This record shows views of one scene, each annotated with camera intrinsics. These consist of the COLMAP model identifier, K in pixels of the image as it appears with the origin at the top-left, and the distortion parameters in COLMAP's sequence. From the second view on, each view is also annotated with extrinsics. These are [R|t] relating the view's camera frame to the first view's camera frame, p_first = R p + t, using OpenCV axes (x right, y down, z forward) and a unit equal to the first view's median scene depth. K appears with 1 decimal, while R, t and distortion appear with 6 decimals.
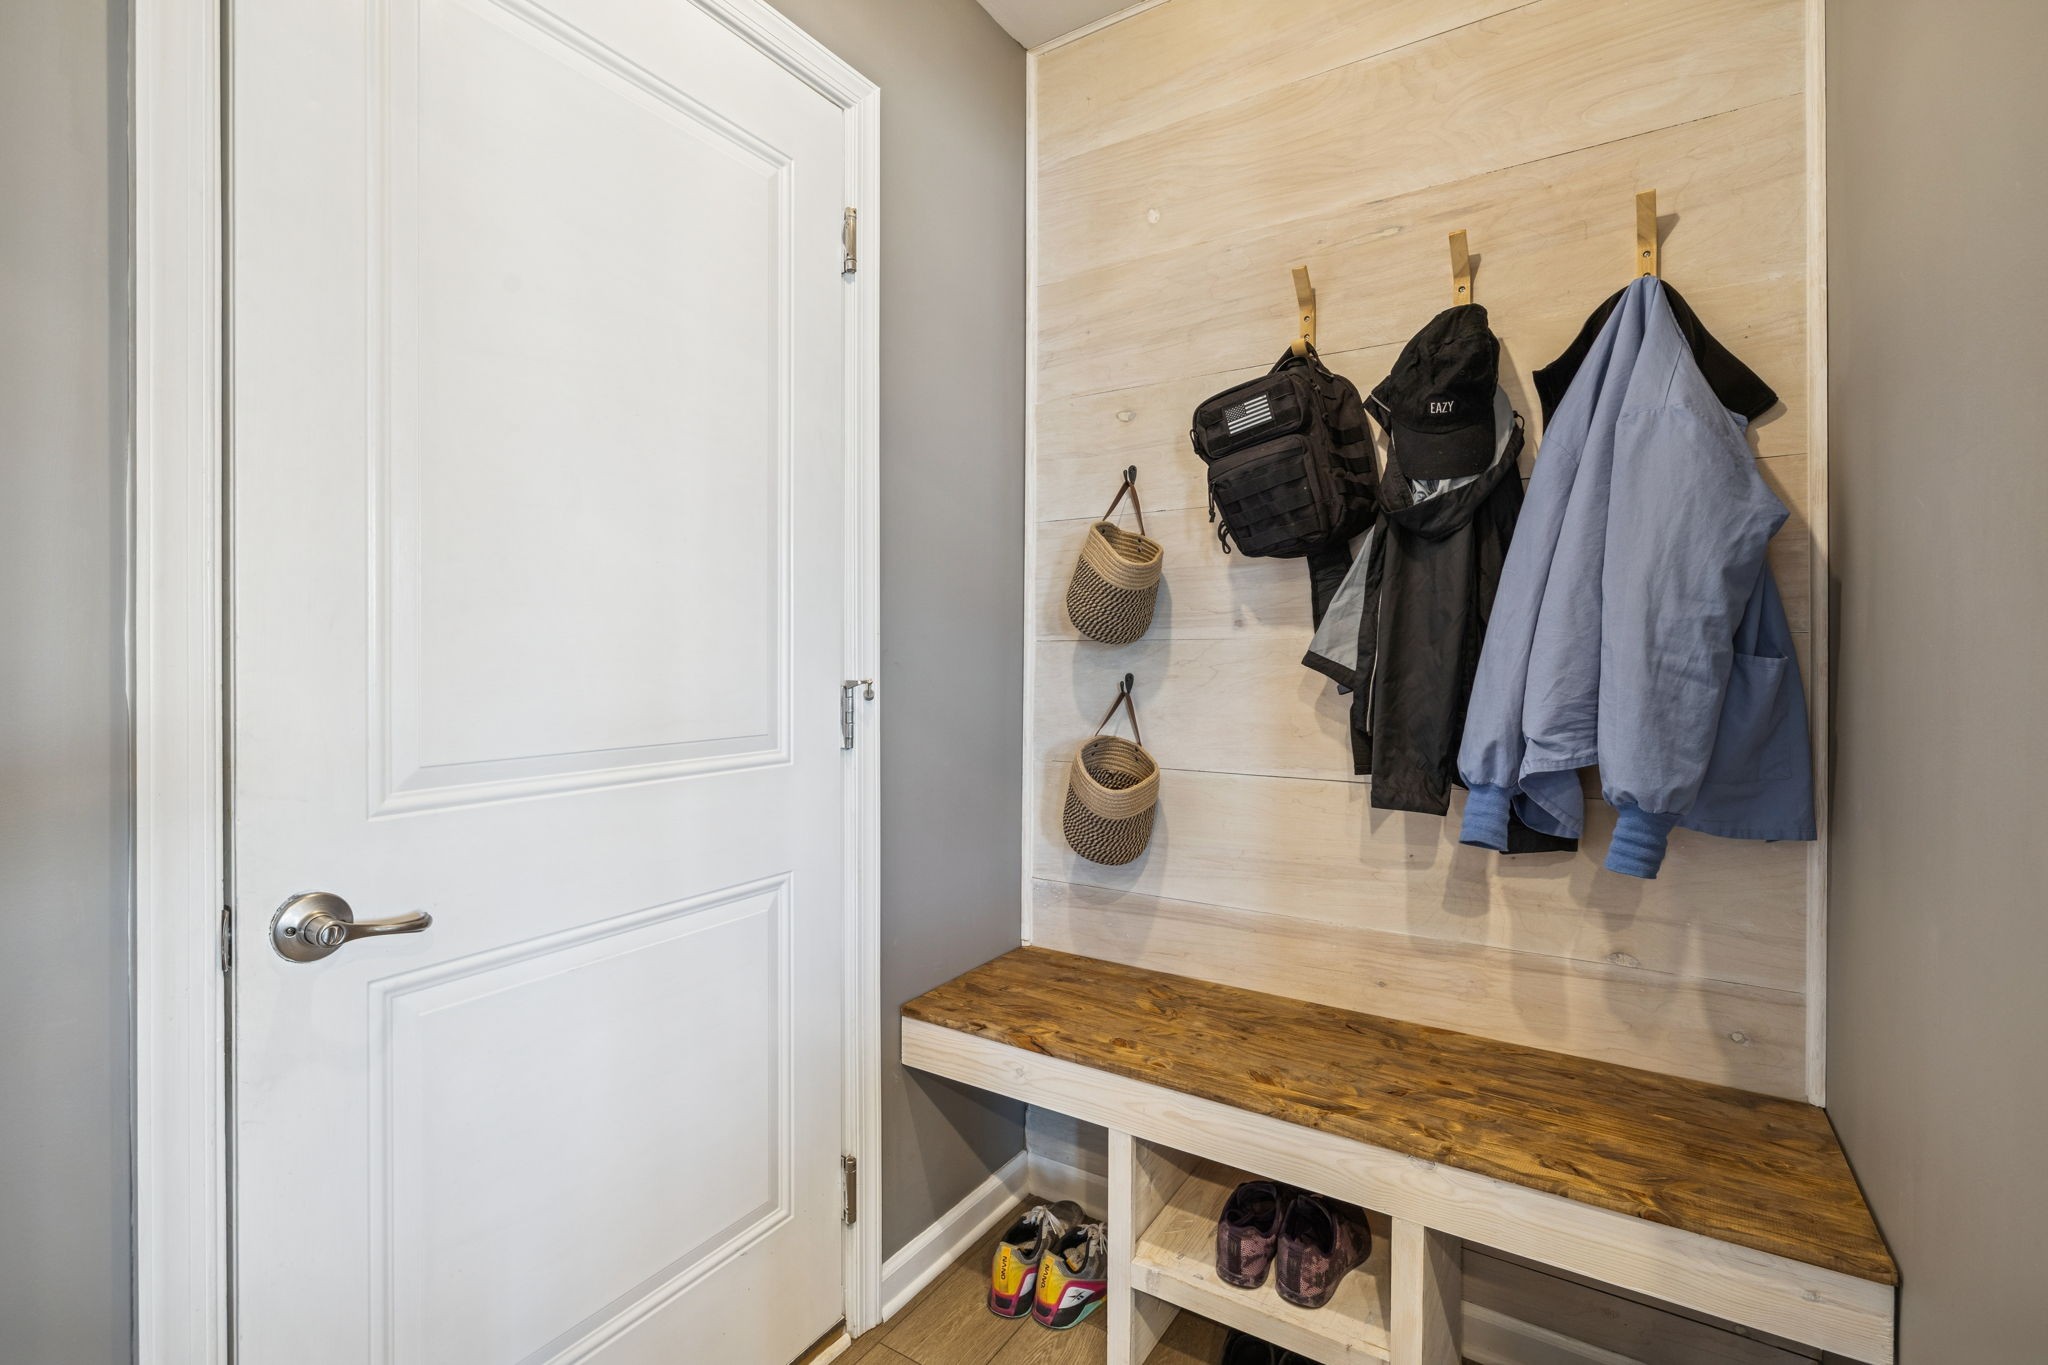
lens RADIAL K [[942.2, 0, 1020.6], [0, 942.2, 664.2], [0, 0, 1]] dist [-0.002269, 0.000067]
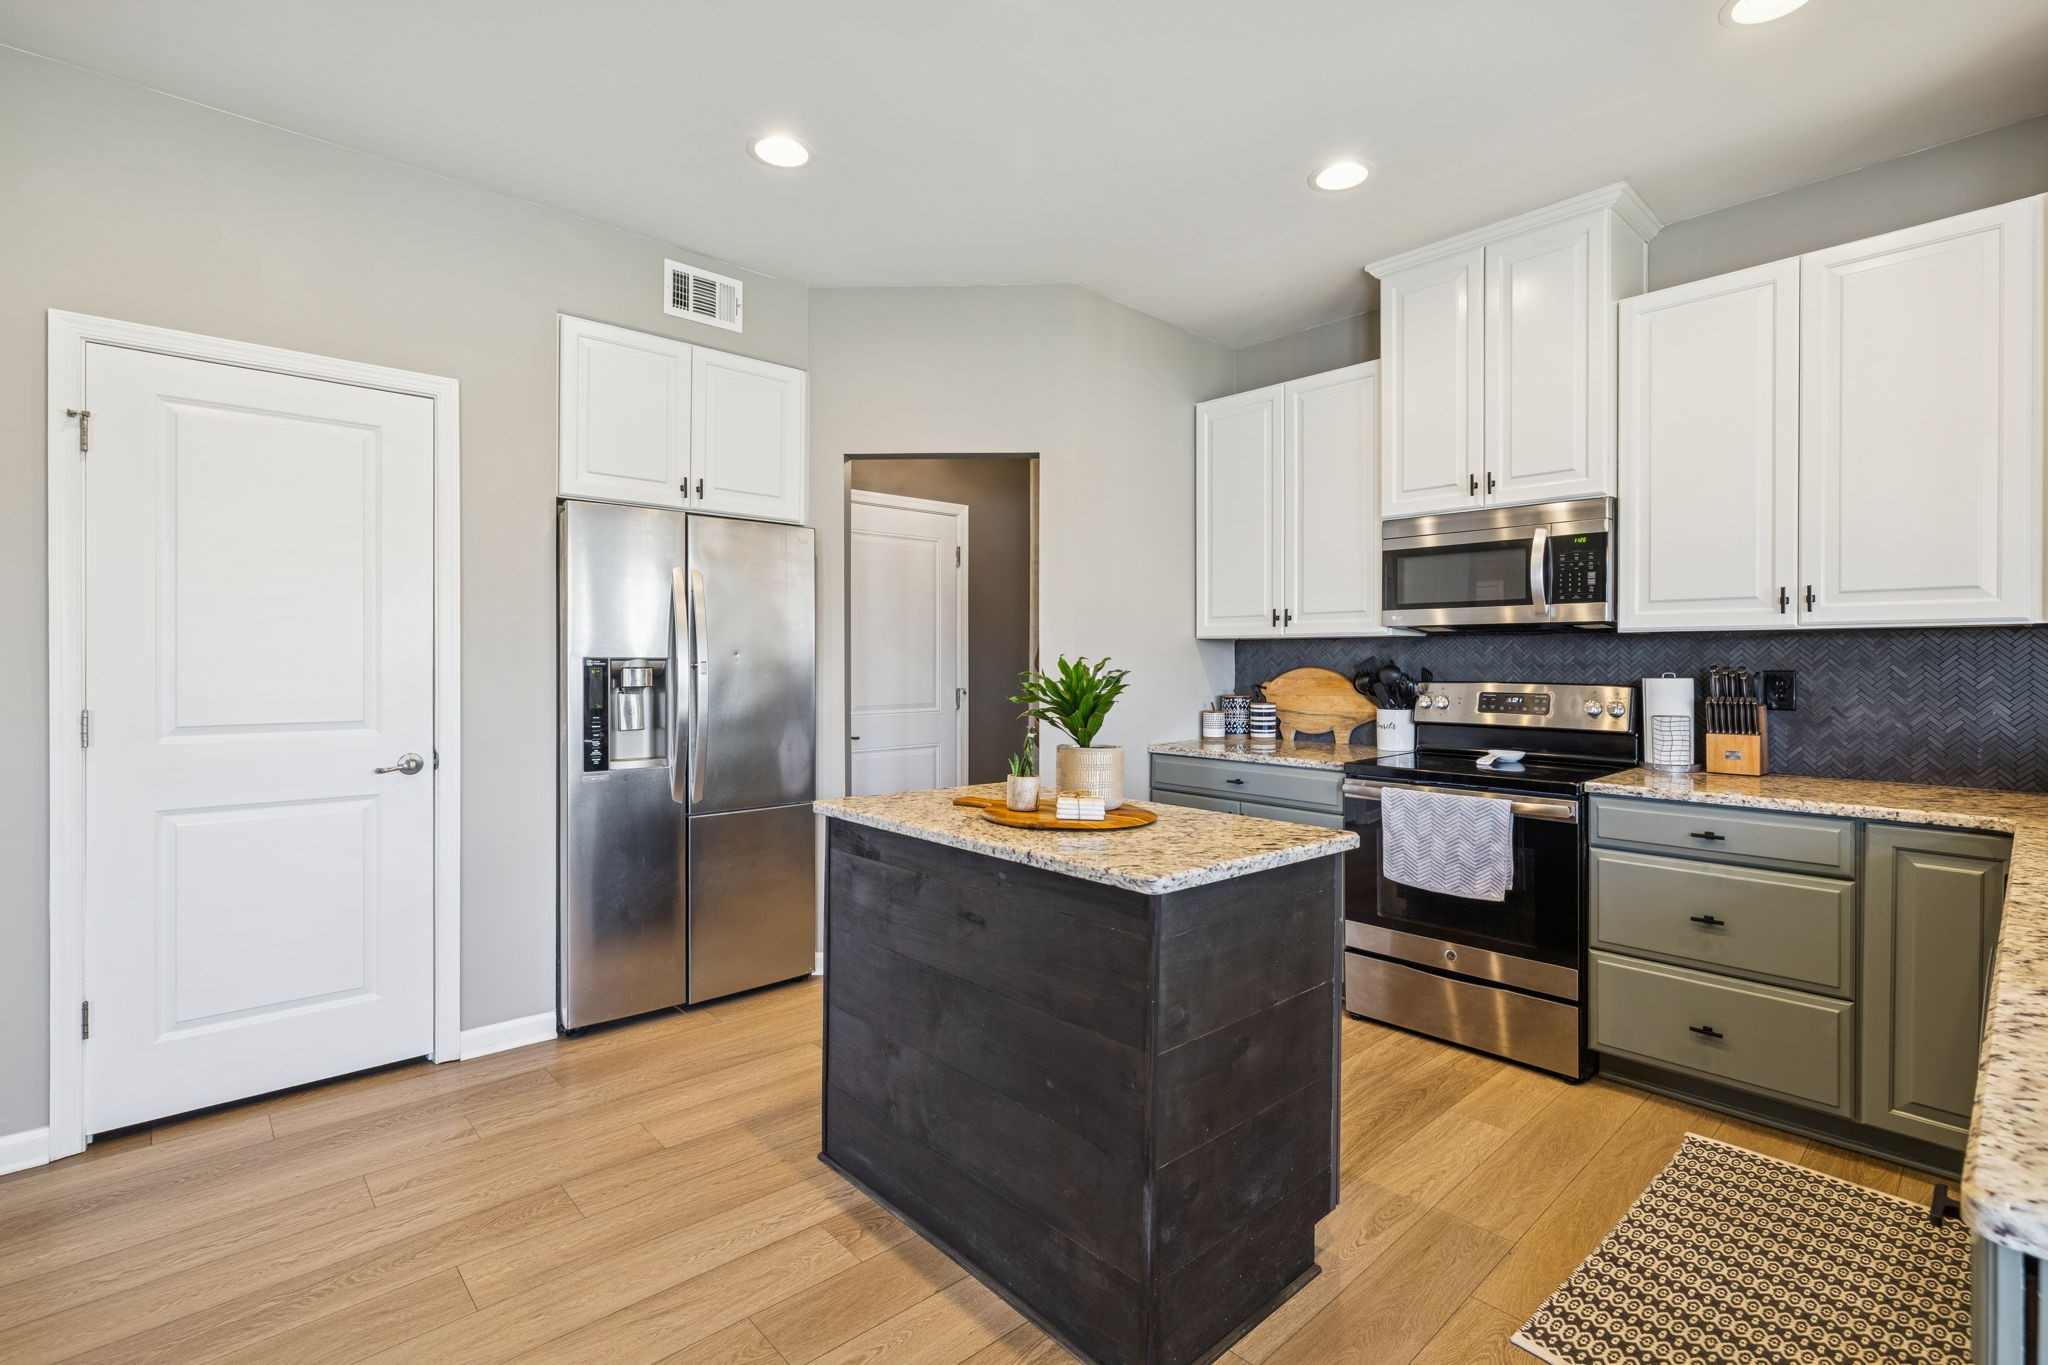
lens RADIAL K [[942.2, 0, 1020.6], [0, 942.2, 664.2], [0, 0, 1]] dist [-0.002269, 0.000067]
pose [[0.966469, 0.001779, -0.256777, 0.826222], [-0.002680, 0.999991, -0.003158, -0.053448], [0.256769, 0.003740, 0.966466, -2.014264]]
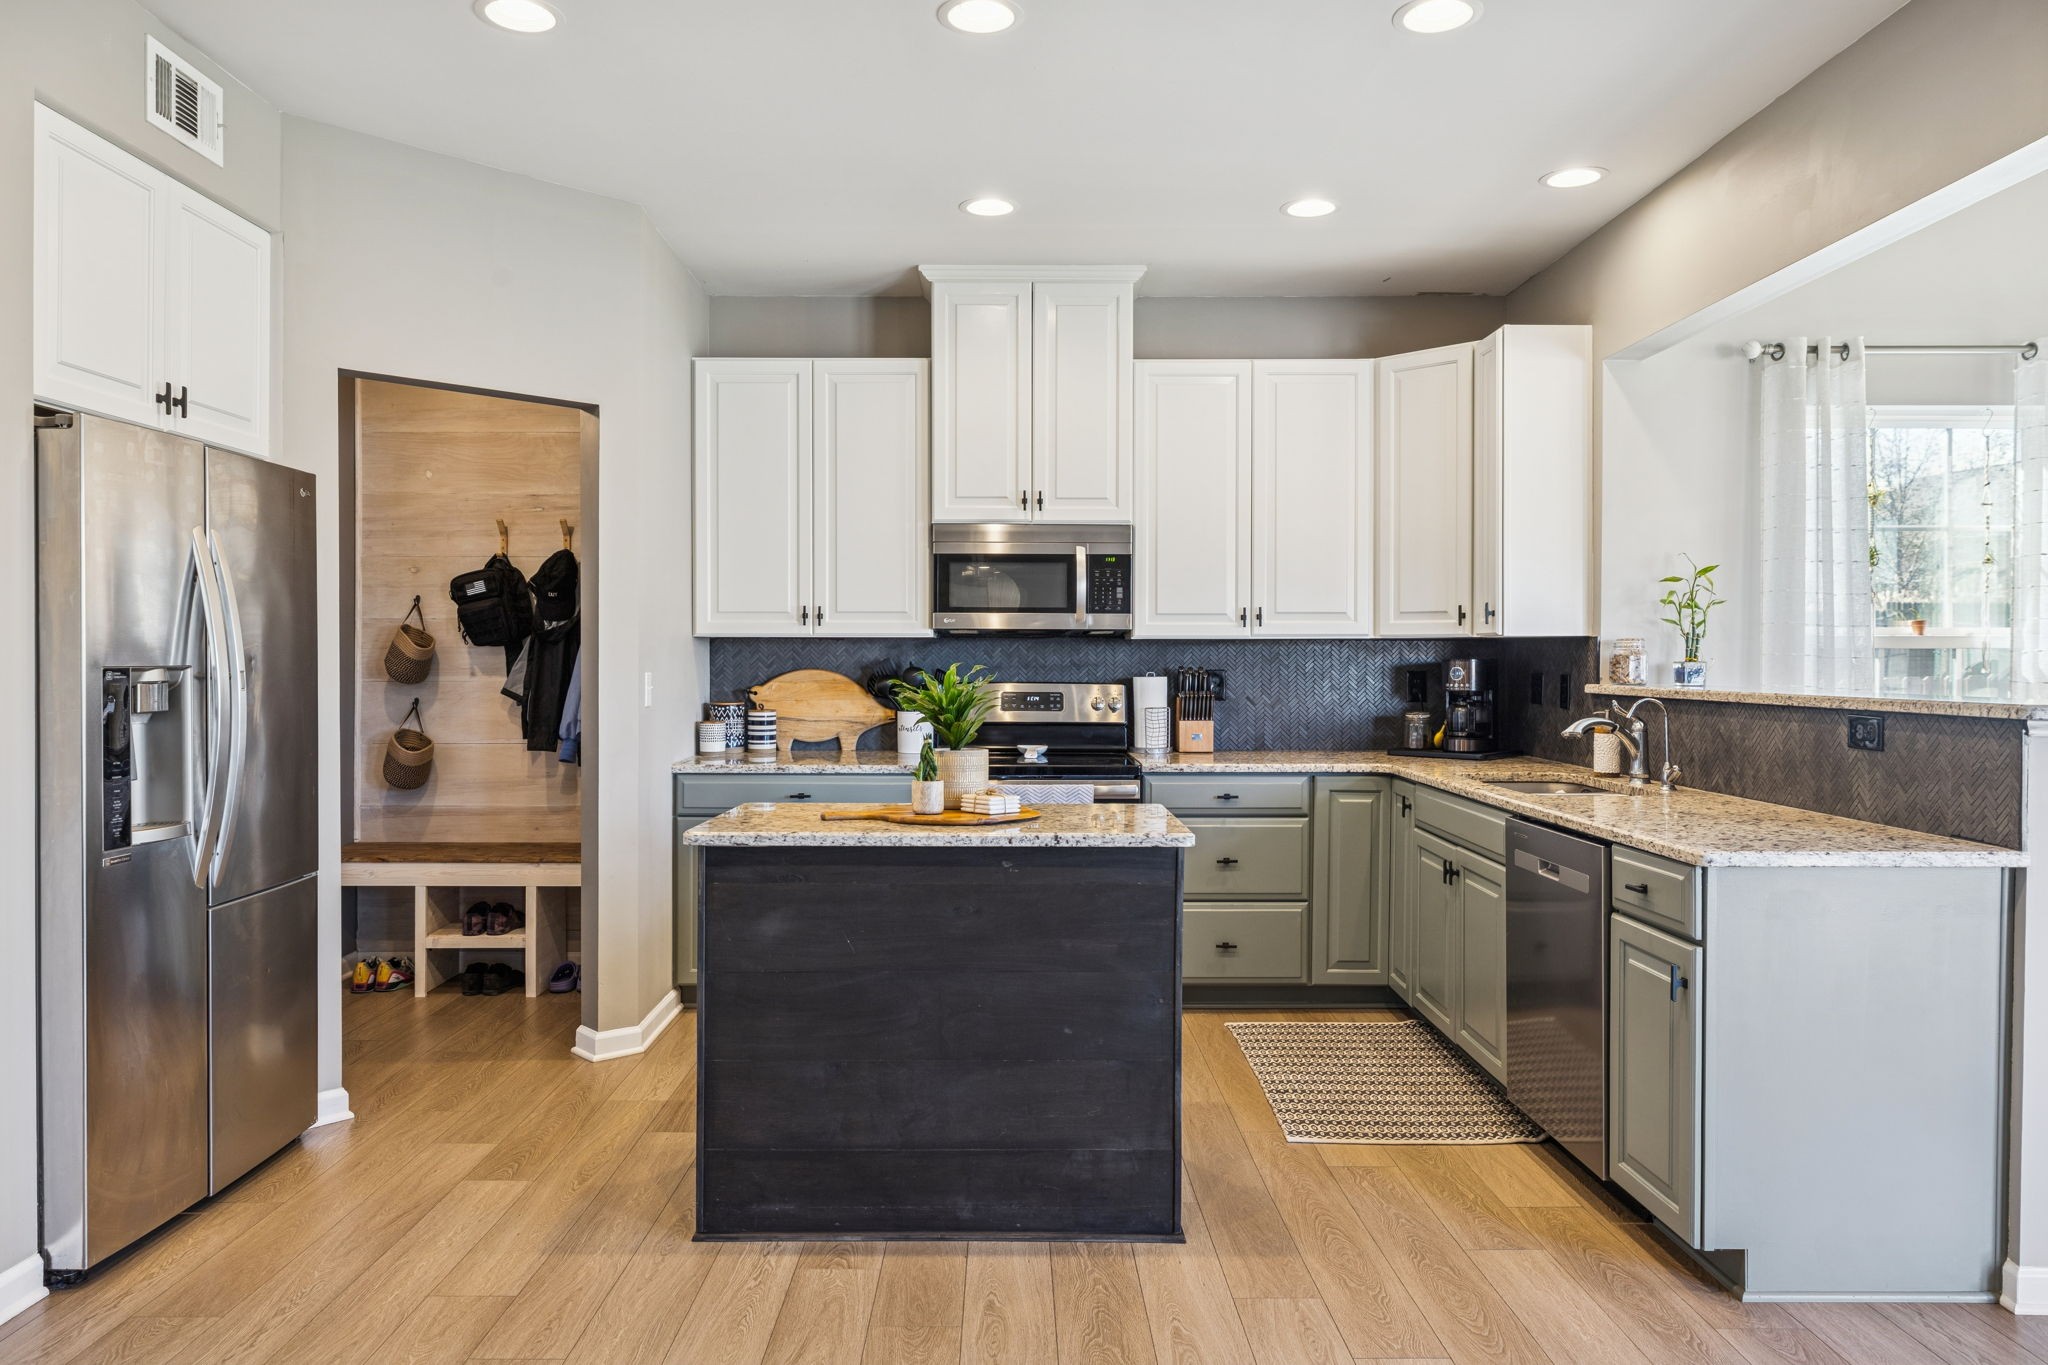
lens RADIAL K [[1389.7, 0, 1013.4], [0, 1389.7, 661.8], [0, 0, 1]] dist [0.003082, 0.002010]
pose [[0.838269, -0.003437, 0.545247, -0.496108], [0.003309, 0.999994, 0.001217, -0.075691], [-0.545248, 0.000784, 0.838275, -2.490464]]
